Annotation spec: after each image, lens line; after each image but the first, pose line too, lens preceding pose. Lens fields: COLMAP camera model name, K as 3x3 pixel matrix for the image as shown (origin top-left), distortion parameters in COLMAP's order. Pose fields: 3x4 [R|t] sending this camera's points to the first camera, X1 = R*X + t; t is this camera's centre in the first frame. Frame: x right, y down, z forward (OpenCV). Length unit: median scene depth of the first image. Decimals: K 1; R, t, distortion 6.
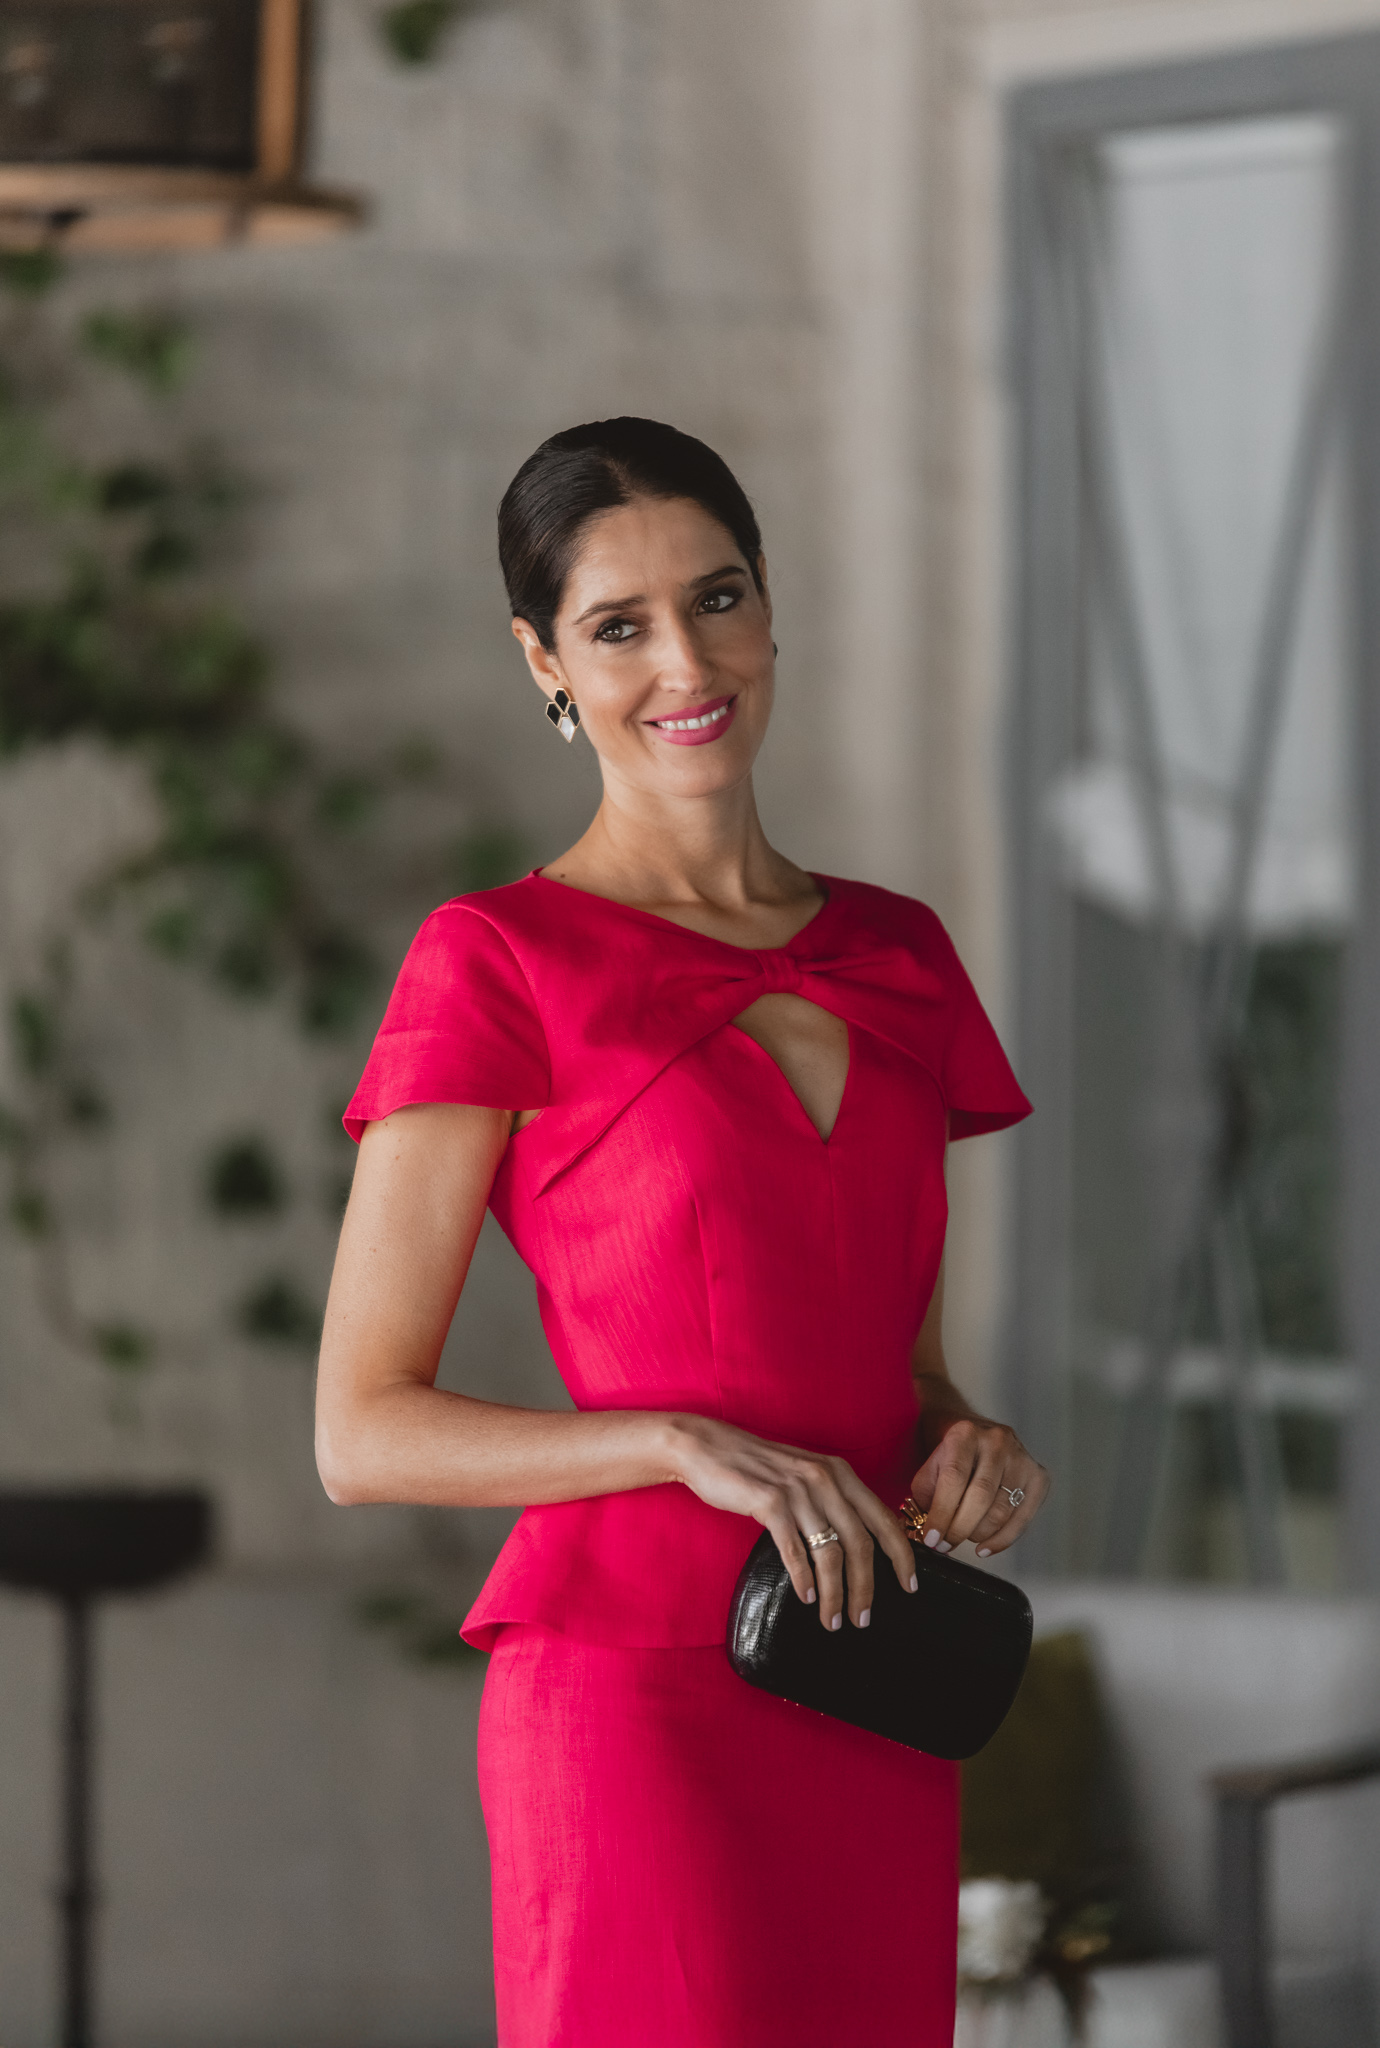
lens RADIAL K [[10706.8, 0, 685.0], [0, 10706.8, 1027.8], [0, 0, 1]] dist [-0.363070, 0.000000]
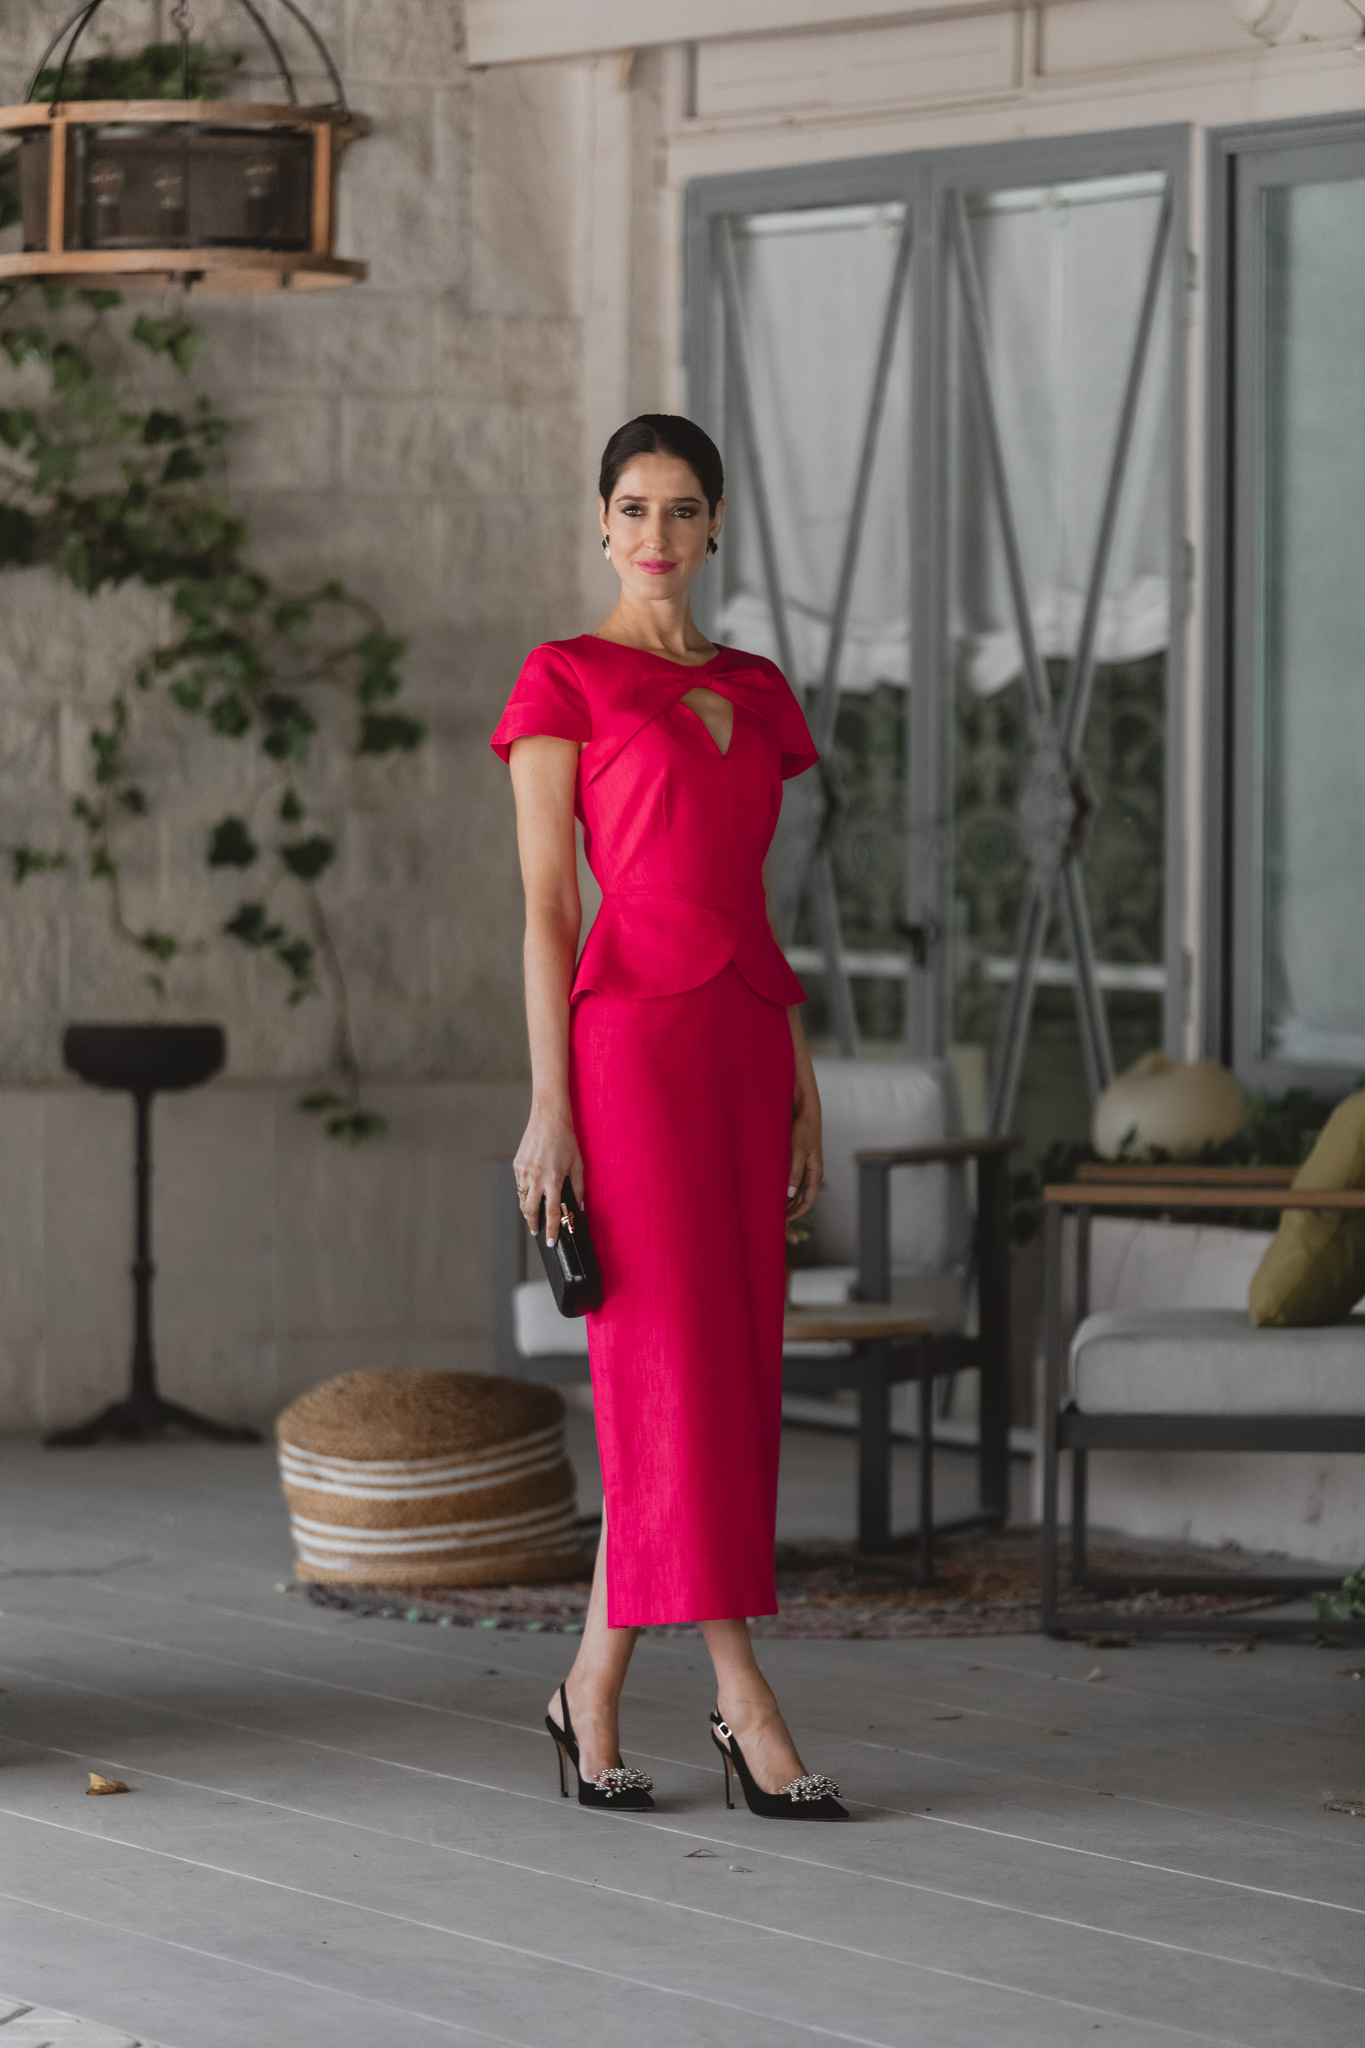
lens RADIAL K [[8553.1, 0, 702.2], [0, 8553.1, 1089.2], [0, 0, 1]] dist [-0.135394, 0.000000]
pose [[0.998181, -0.002721, 0.060228, -0.048273], [0.000805, 0.999494, 0.031805, 0.010058], [-0.060284, -0.031699, 0.997678, -0.325862]]
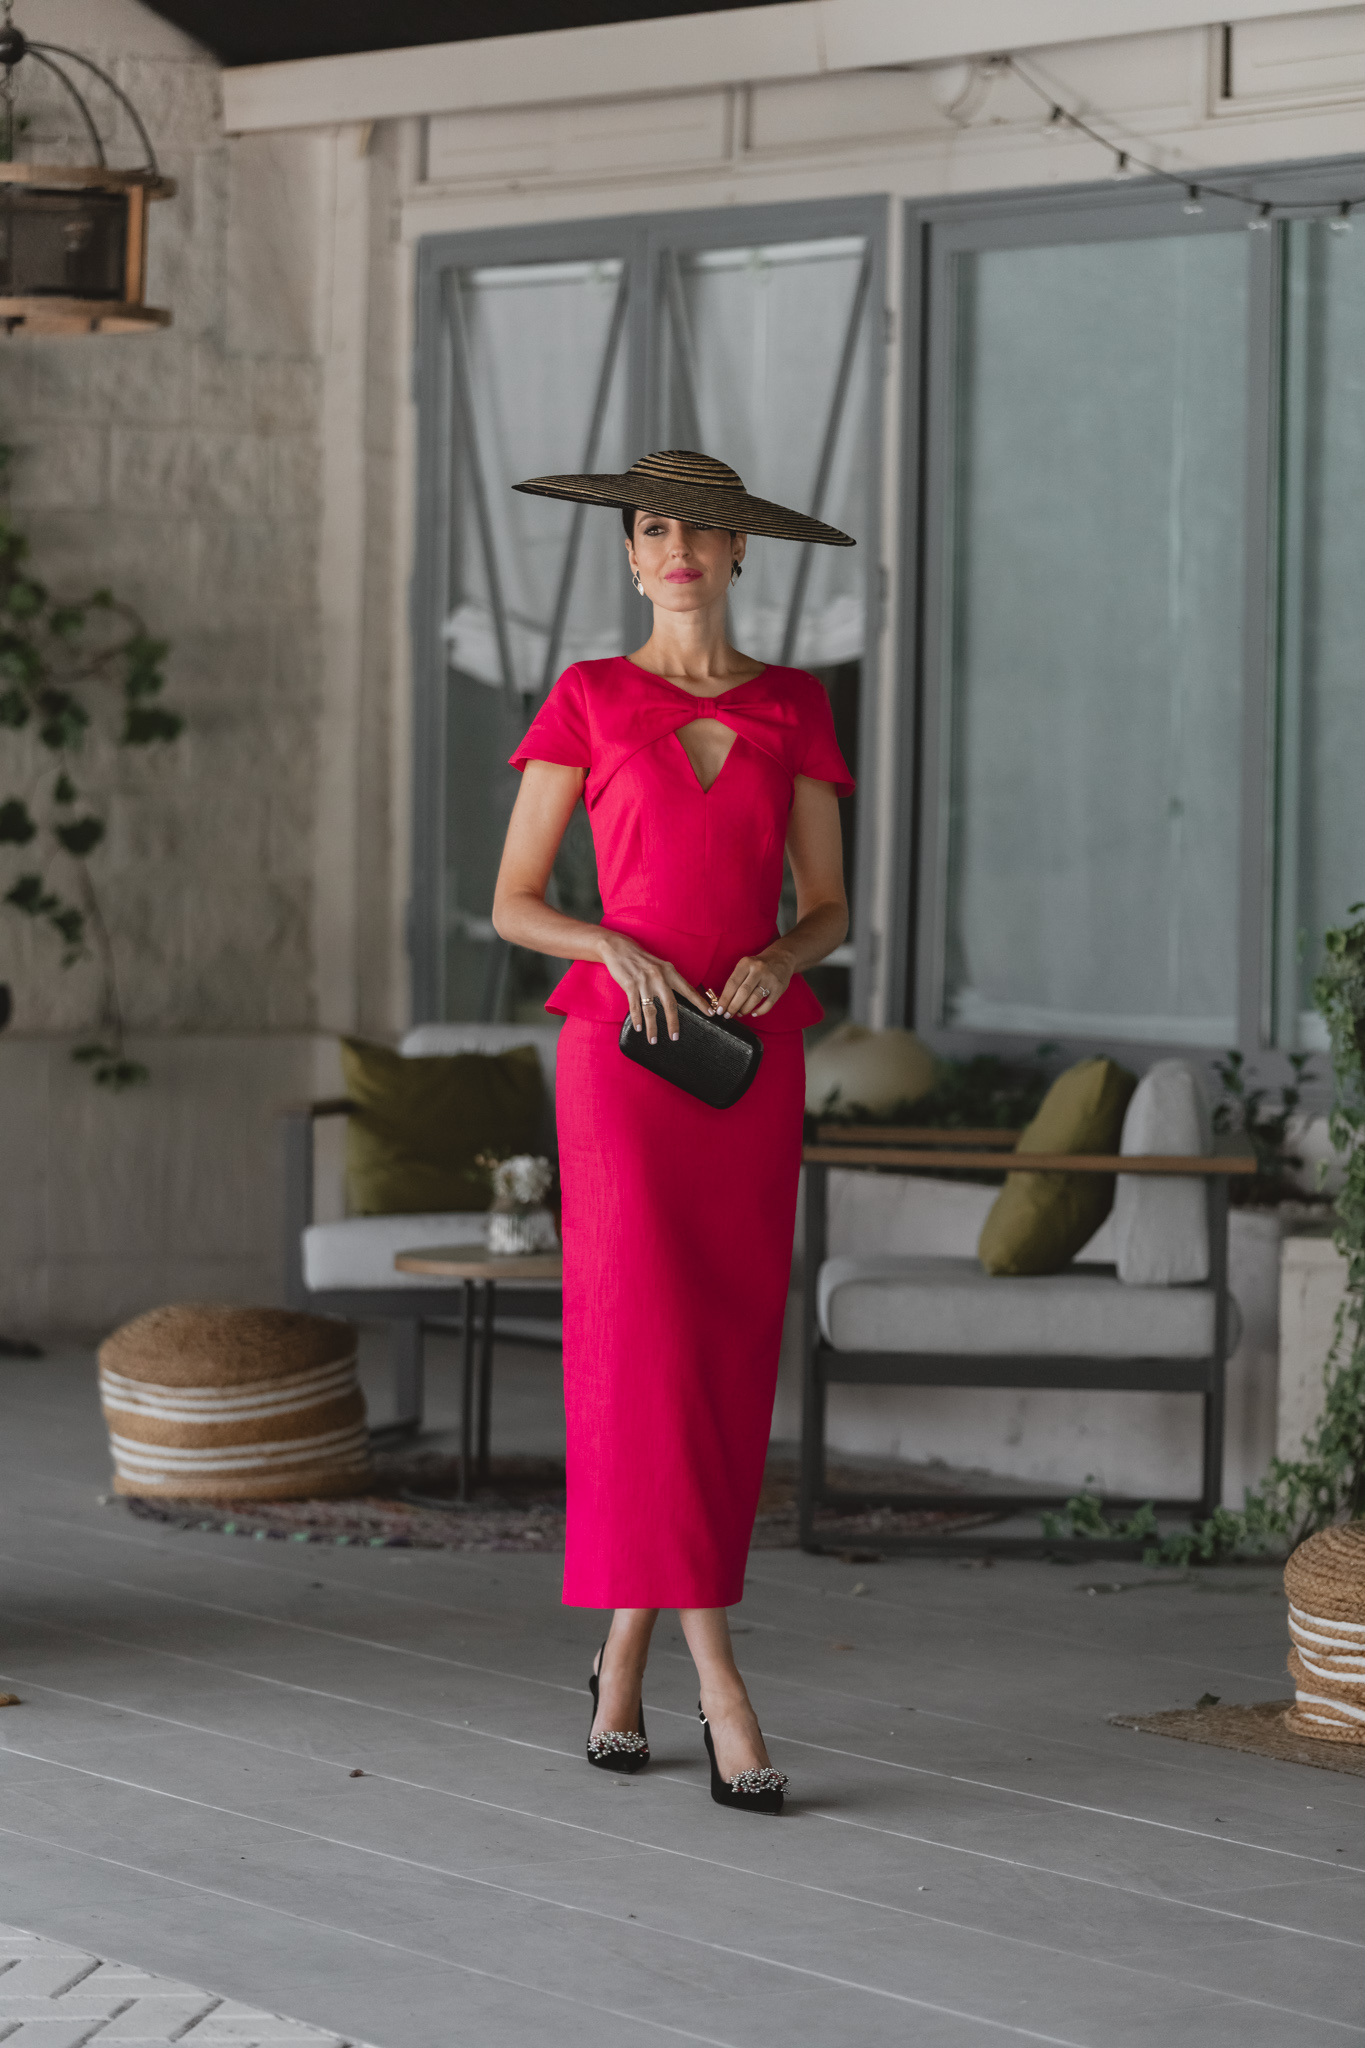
lens RADIAL K [[7323.8, 0, 687.9], [0, 7323.8, 1032.7], [0, 0, 1]] dist [-0.090532, 0.000000]
pose [[0.992592, 0.004572, 0.121412, -0.079005], [-0.008972, 0.999322, 0.035720, 0.004105], [-0.121166, -0.036544, 0.991959, -0.279188]]
